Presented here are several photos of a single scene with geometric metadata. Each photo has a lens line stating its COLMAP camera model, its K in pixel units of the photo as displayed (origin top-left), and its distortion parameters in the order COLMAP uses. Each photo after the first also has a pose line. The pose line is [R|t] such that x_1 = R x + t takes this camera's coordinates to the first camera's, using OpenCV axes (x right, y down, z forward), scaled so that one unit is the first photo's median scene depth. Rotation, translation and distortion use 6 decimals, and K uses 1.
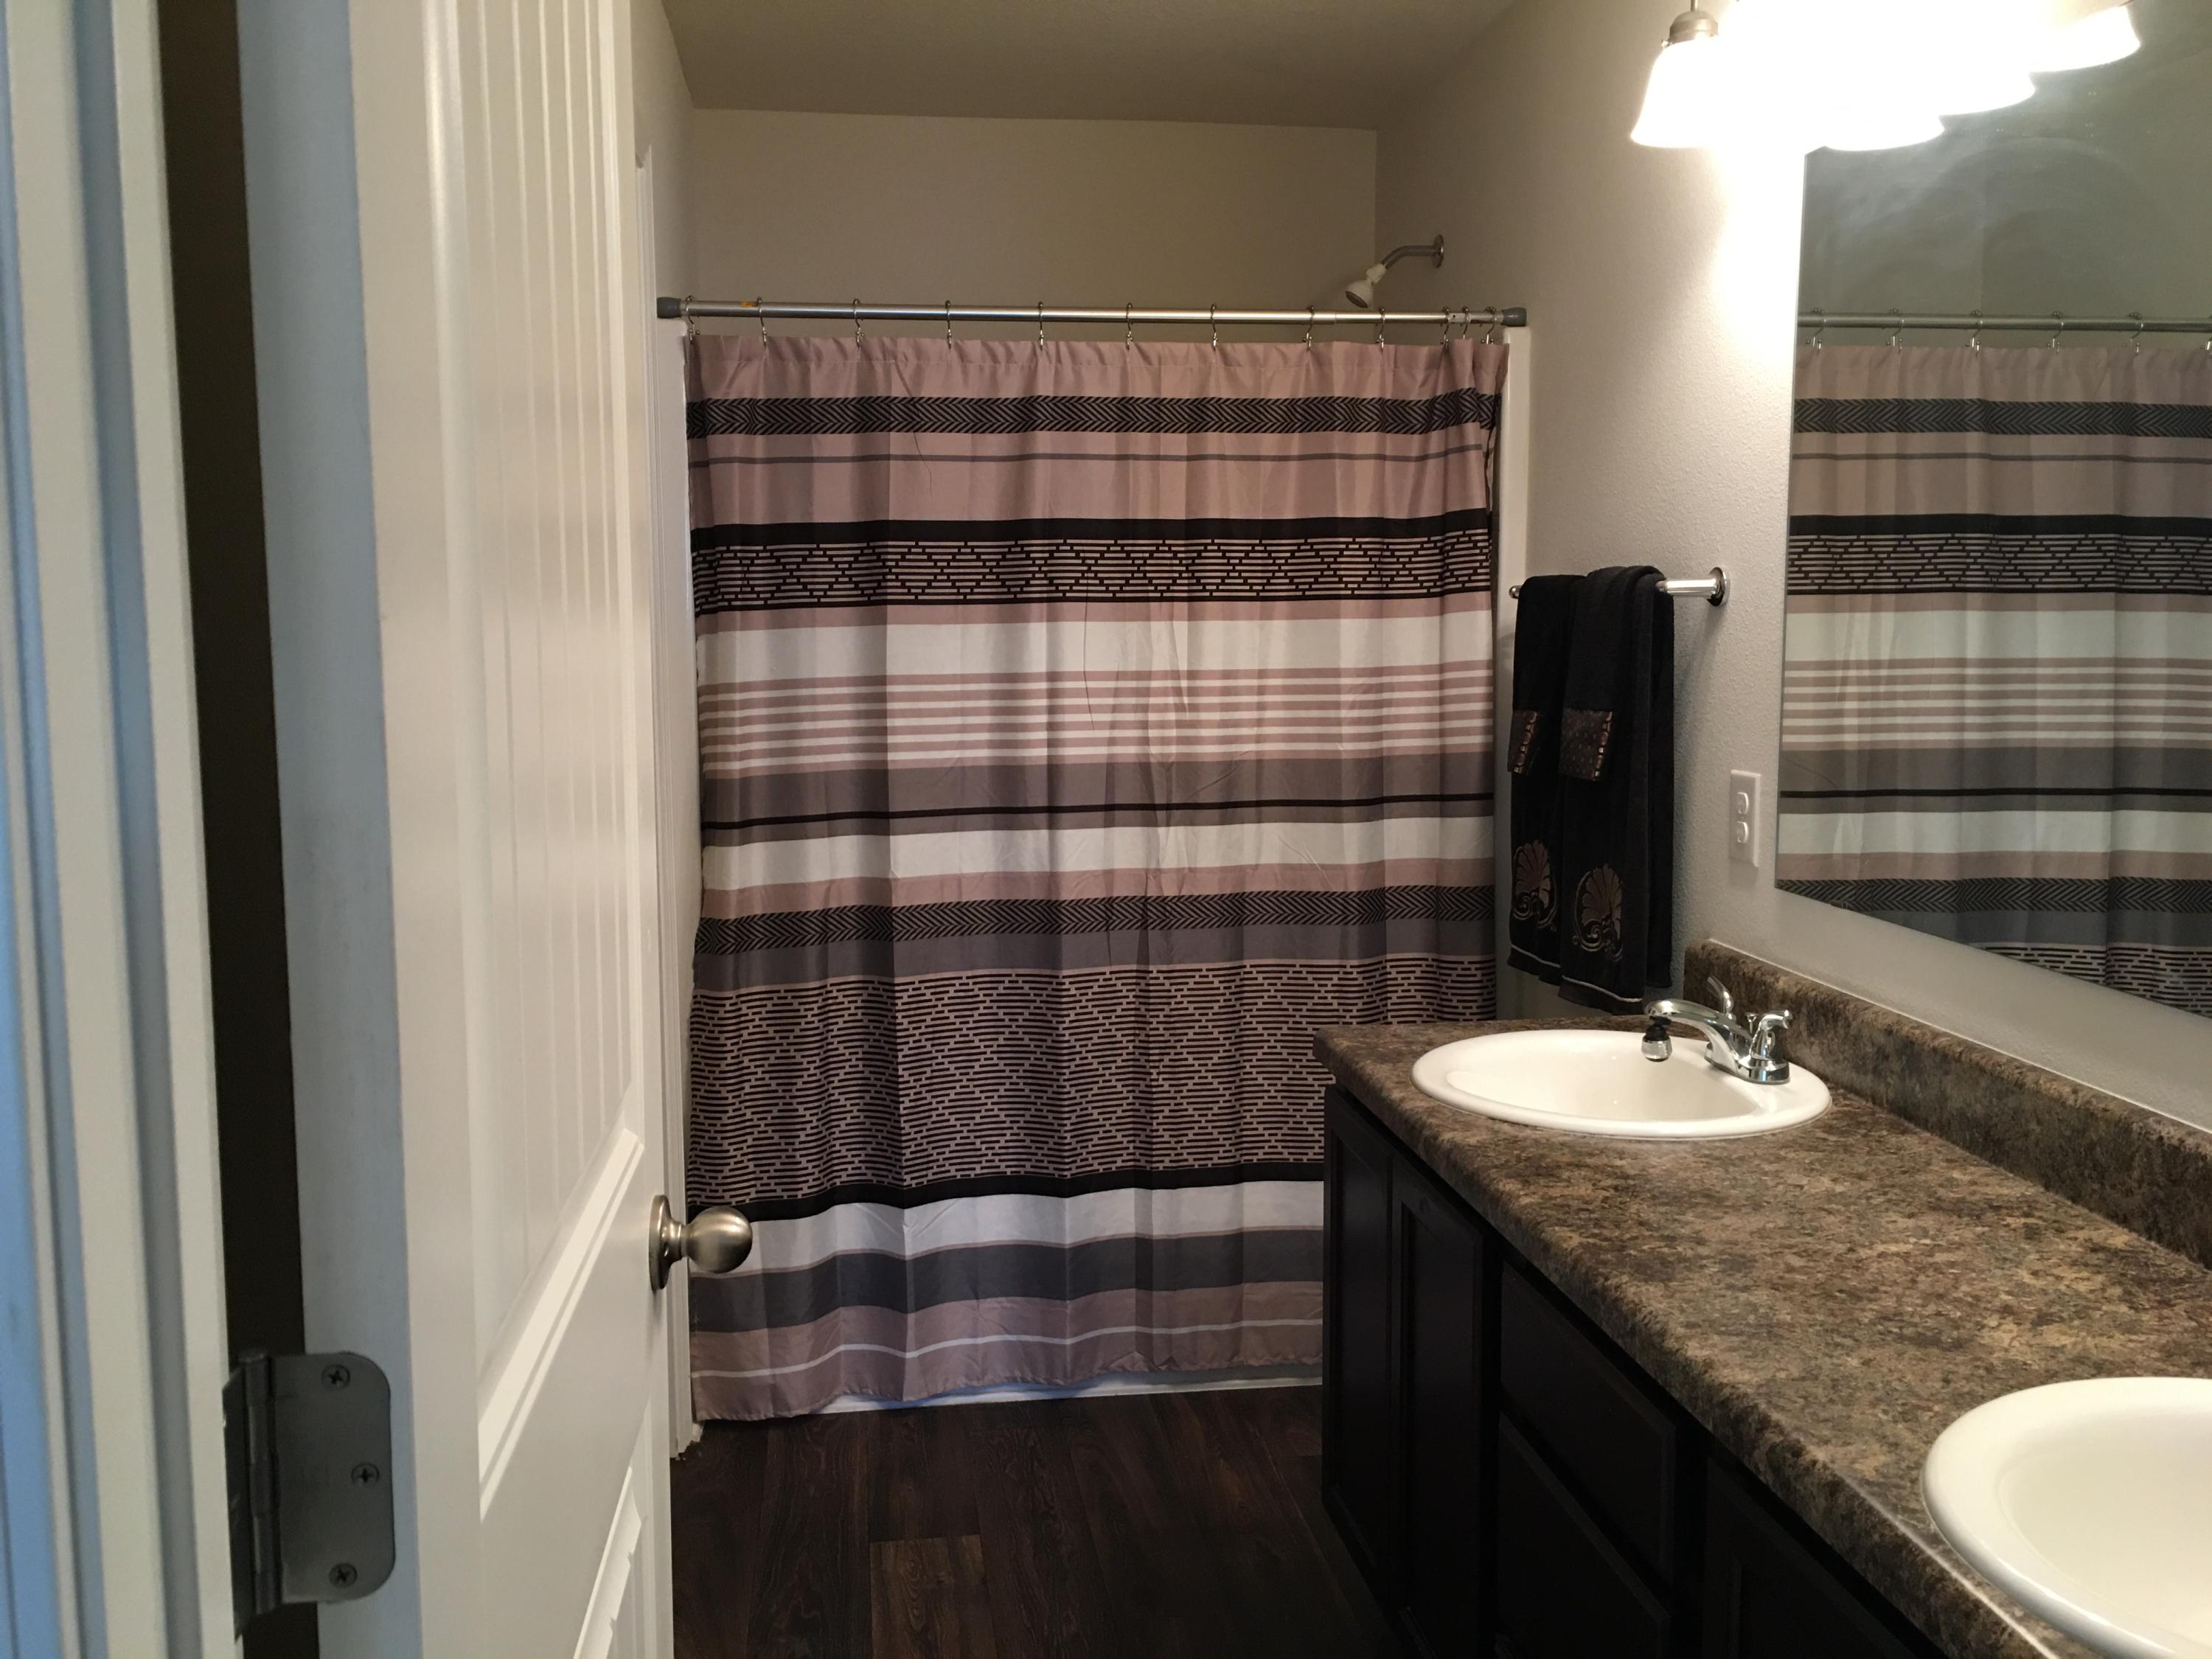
lens RADIAL K [[1909.9, 0, 1103.0], [0, 1909.9, 822.1], [0, 0, 1]] dist [0.071001, -0.079730]
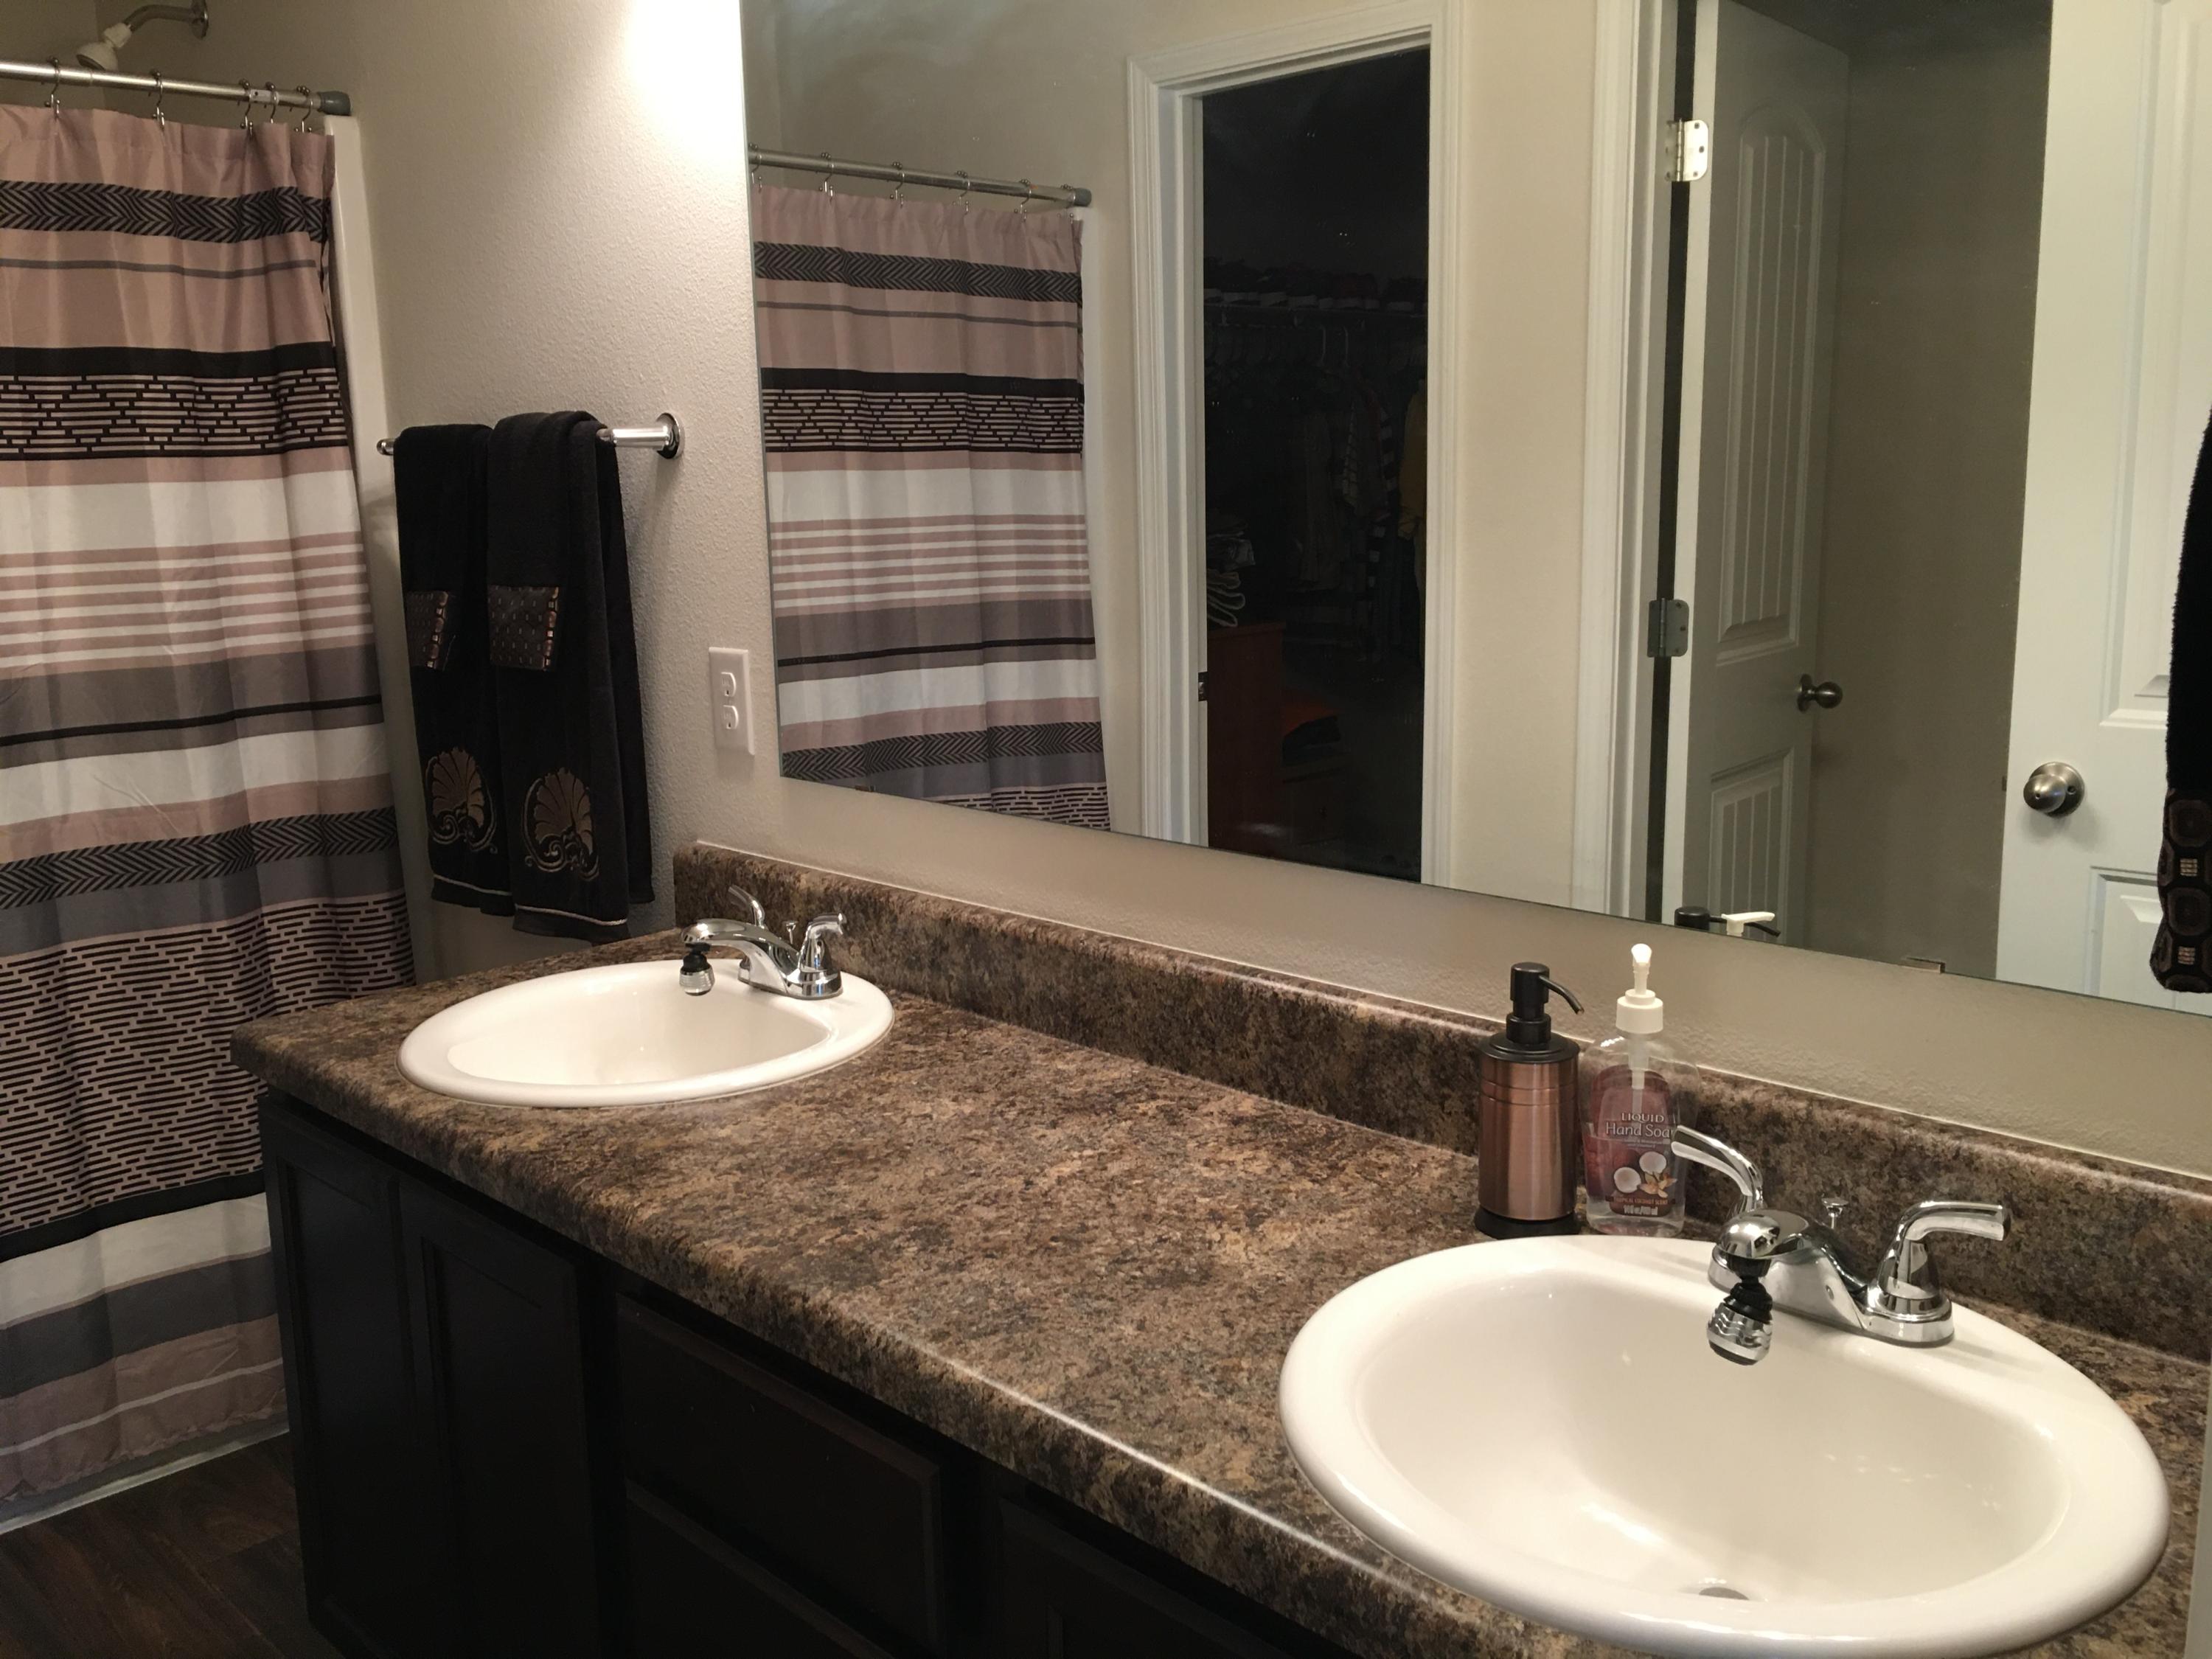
lens RADIAL K [[1881.6, 0, 1098.4], [0, 1881.6, 817.6], [0, 0, 1]] dist [0.080414, -0.109235]
pose [[0.795604, -0.120940, 0.593622, -0.042647], [0.084402, 0.992443, 0.089071, -0.009641], [-0.599909, -0.020762, 0.799799, 0.163017]]
